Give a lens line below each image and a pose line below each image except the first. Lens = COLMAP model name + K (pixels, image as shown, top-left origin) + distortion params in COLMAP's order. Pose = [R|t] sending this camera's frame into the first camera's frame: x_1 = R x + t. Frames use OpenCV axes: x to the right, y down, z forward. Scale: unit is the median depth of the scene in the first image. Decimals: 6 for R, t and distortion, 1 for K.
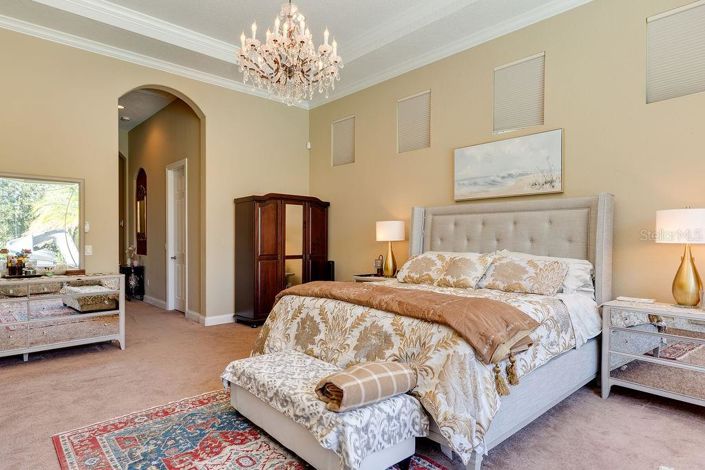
lens RADIAL K [[401.5, 0, 349.6], [0, 401.5, 239.3], [0, 0, 1]] dist [-0.004128, 0.000526]
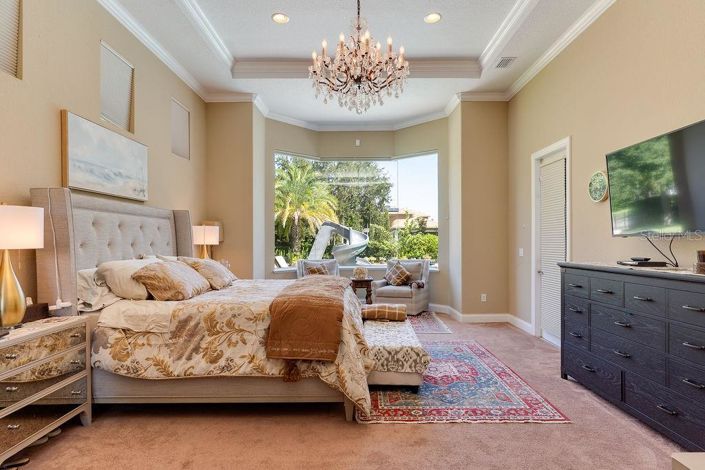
lens RADIAL K [[397.5, 0, 355.3], [0, 397.5, 252.5], [0, 0, 1]] dist [0.003149, -0.000284]
pose [[-0.738317, -0.019434, 0.674174, -0.653117], [0.003214, 0.999472, 0.032331, -0.007865], [-0.674446, 0.026037, -0.737865, 1.391873]]
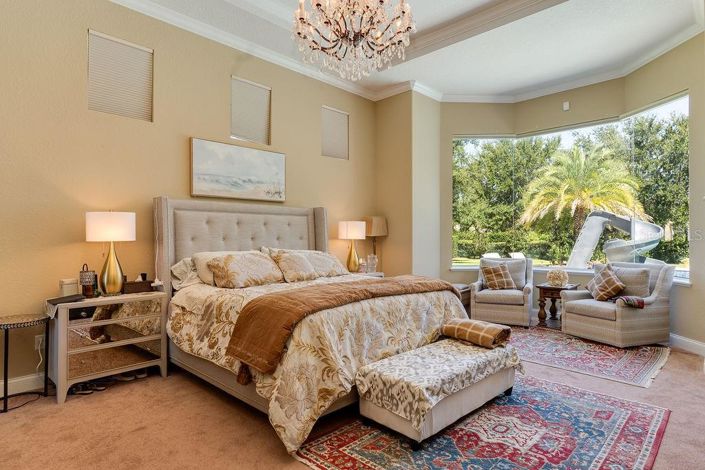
lens RADIAL K [[401.5, 0, 349.6], [0, 401.5, 239.3], [0, 0, 1]] dist [-0.004128, 0.000526]
pose [[-0.056023, -0.006616, 0.998408, -0.773229], [0.005933, 0.999958, 0.006959, -0.002867], [-0.998412, 0.006314, -0.055982, 0.833517]]
